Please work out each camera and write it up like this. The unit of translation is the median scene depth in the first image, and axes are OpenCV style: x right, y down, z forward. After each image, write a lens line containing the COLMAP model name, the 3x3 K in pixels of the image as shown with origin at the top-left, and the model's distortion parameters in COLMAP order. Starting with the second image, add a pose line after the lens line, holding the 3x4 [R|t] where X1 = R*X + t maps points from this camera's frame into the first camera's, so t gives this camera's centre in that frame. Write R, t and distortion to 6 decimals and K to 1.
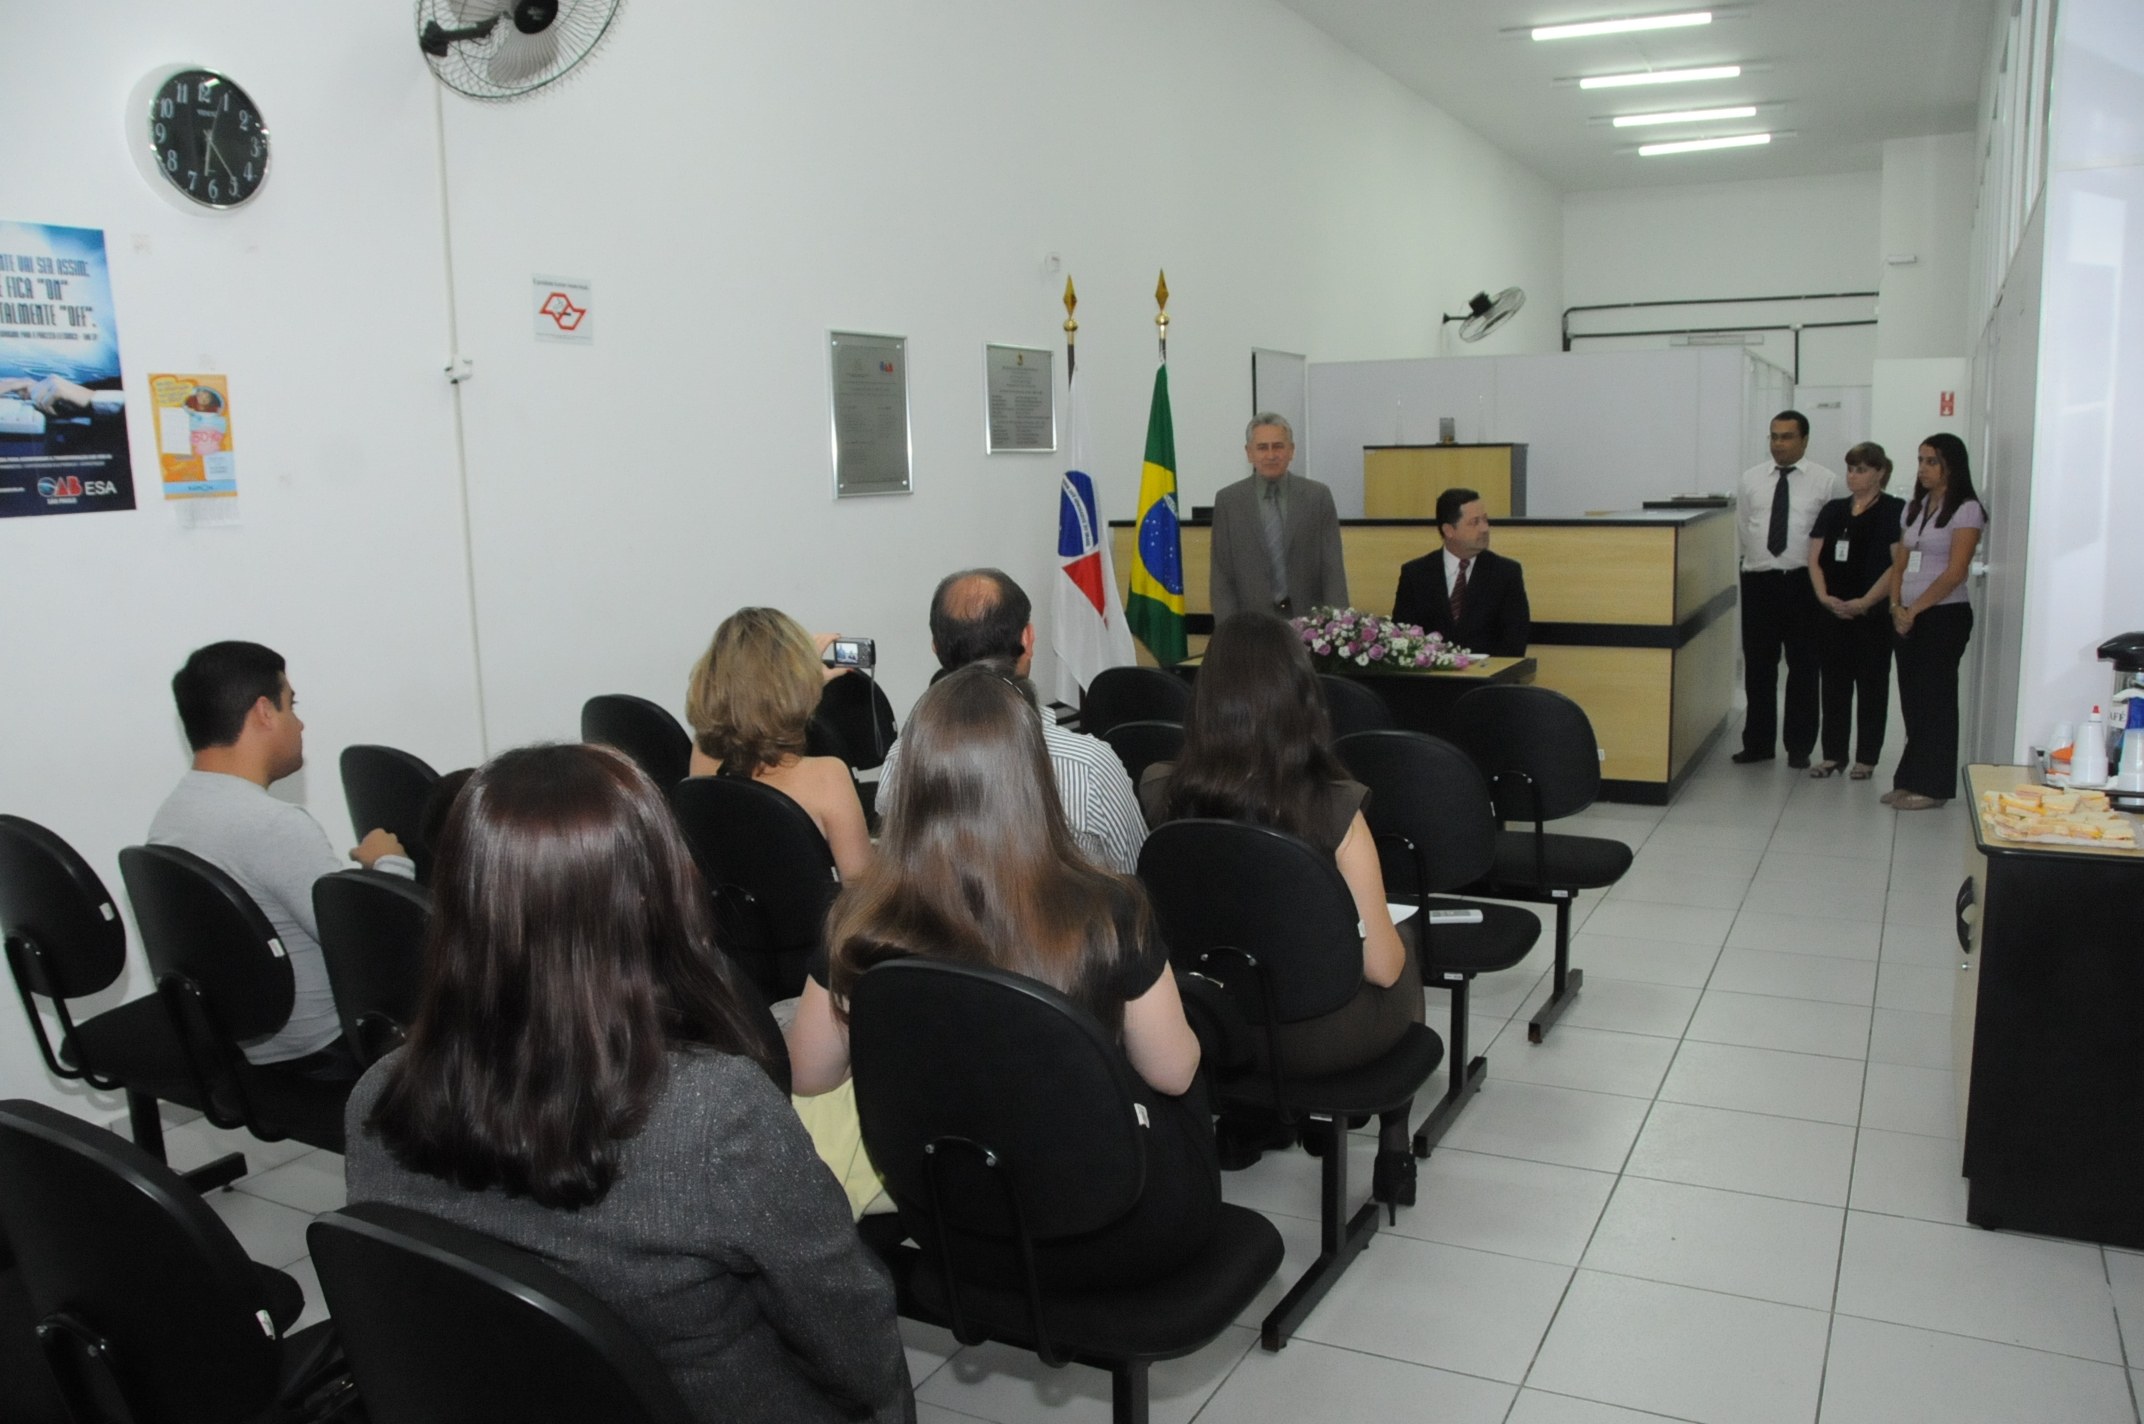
lens RADIAL K [[1637.2, 0, 1075.6], [0, 1637.2, 751.4], [0, 0, 1]] dist [-0.165869, 0.112799]
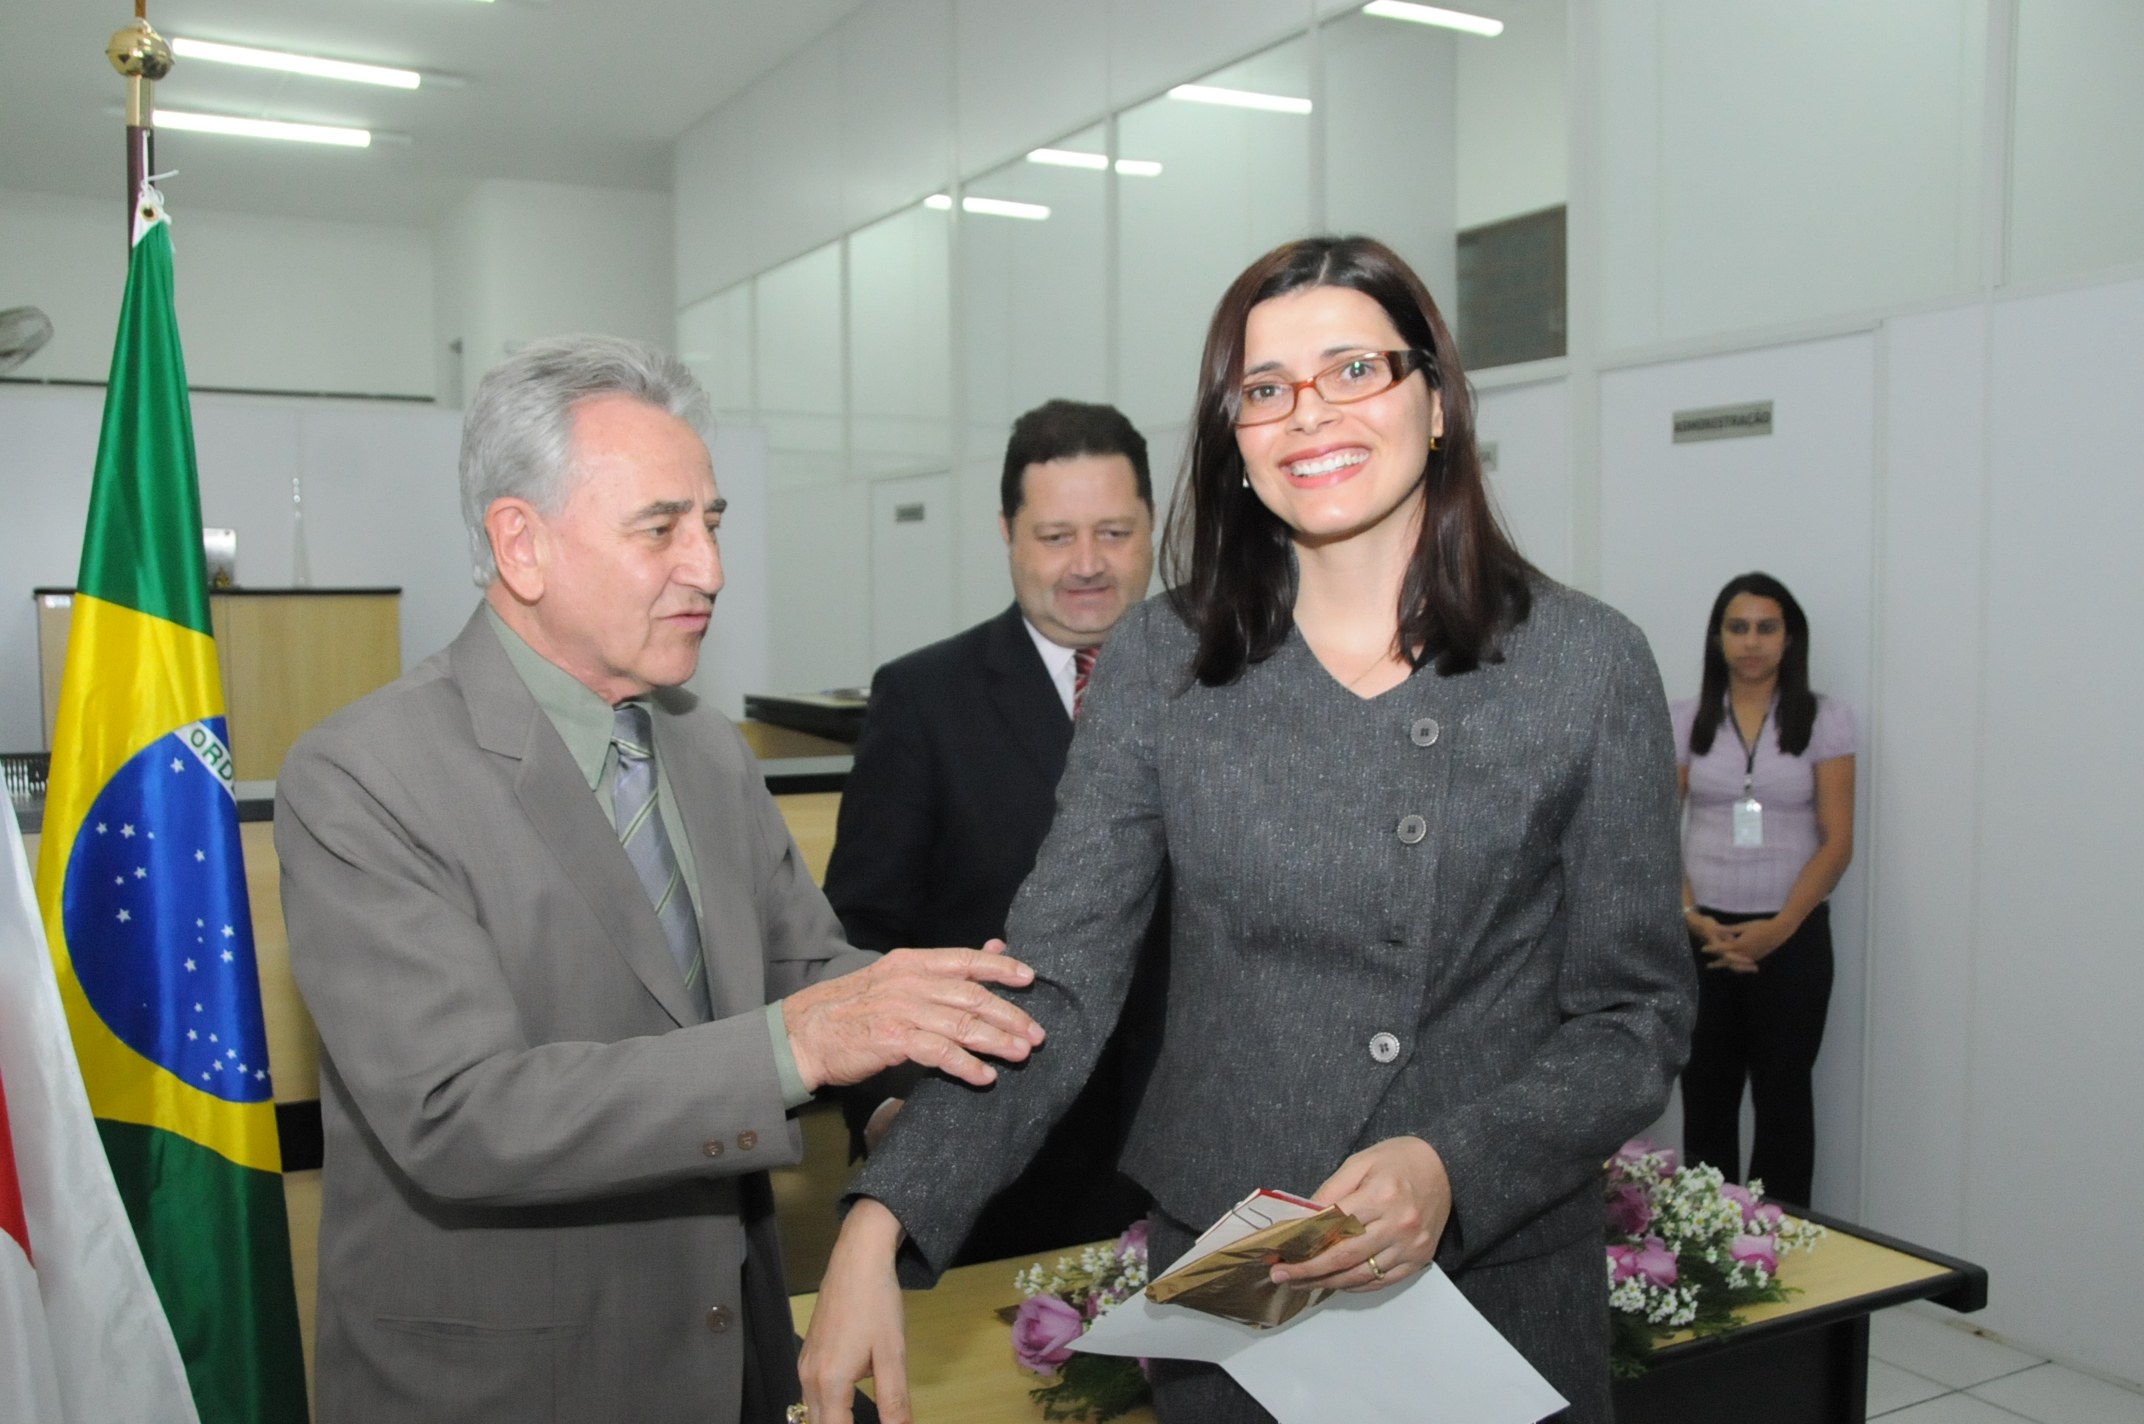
lens RADIAL K [[1913.6, 0, 1063.3], [0, 1913.6, 777.5], [0, 0, 1]] dist [-0.146291, 0.216626]
pose [[0.544205, -0.040827, 0.837958, -0.125983], [0.131250, 0.990660, -0.036973, -0.125182], [-0.828622, 0.130103, 0.544480, 0.754070]]
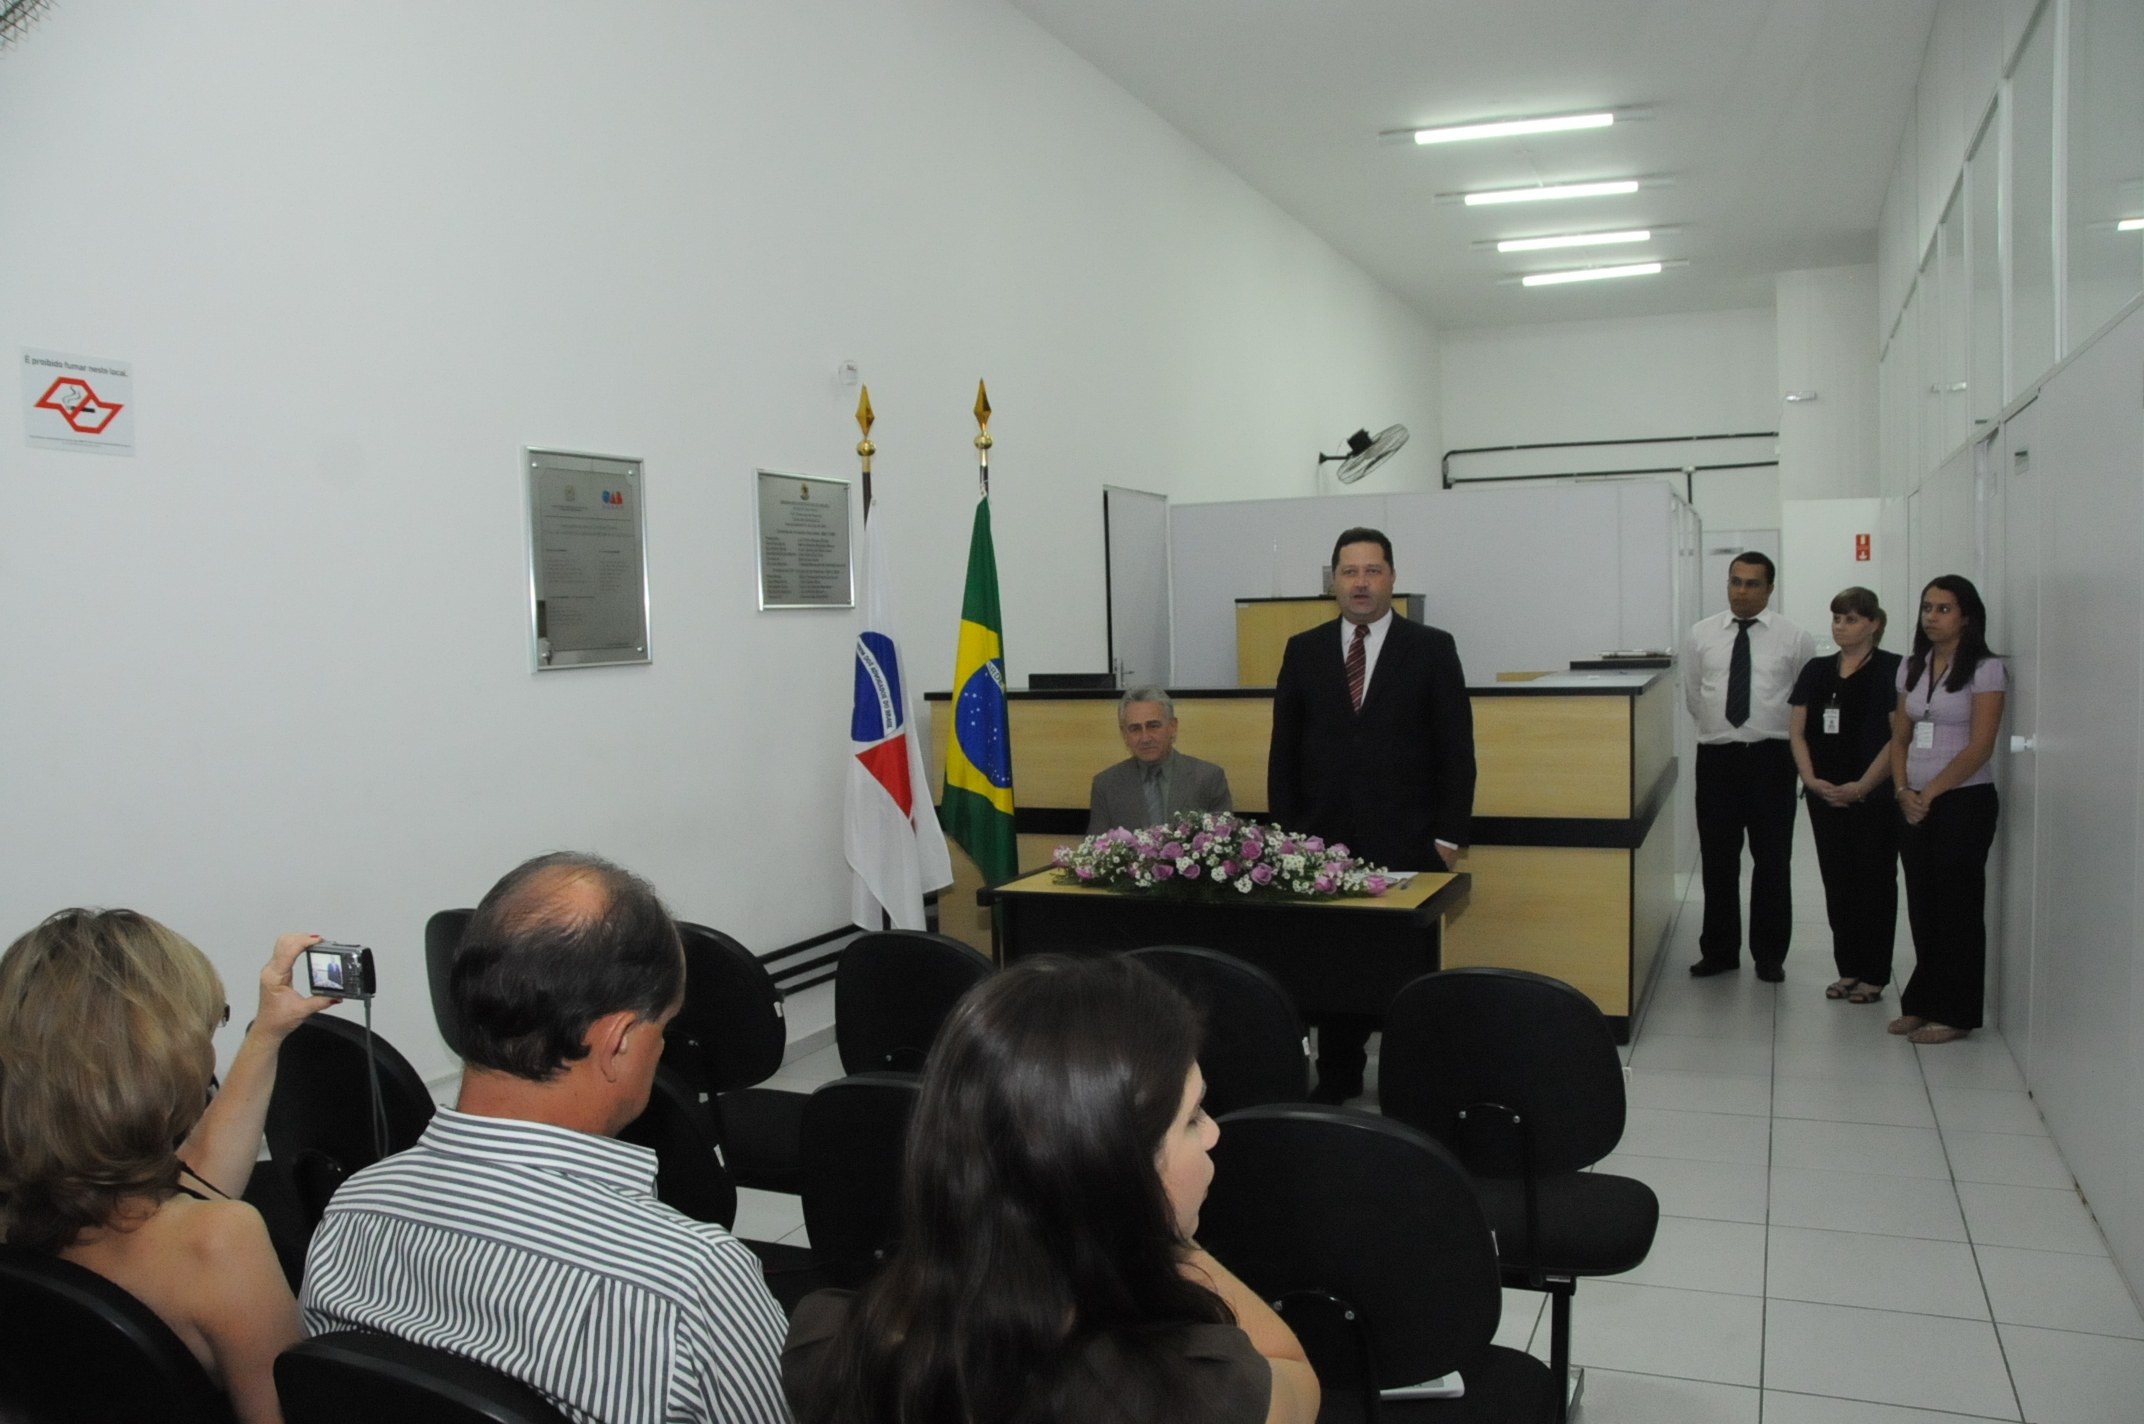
lens RADIAL K [[1650.5, 0, 1067.2], [0, 1650.5, 767.2], [0, 0, 1]] dist [-0.174270, 0.121352]
pose [[0.997227, -0.009149, 0.073857, 0.035011], [0.015454, 0.996240, -0.085244, -0.039322], [-0.072800, 0.086149, 0.993619, 0.217319]]
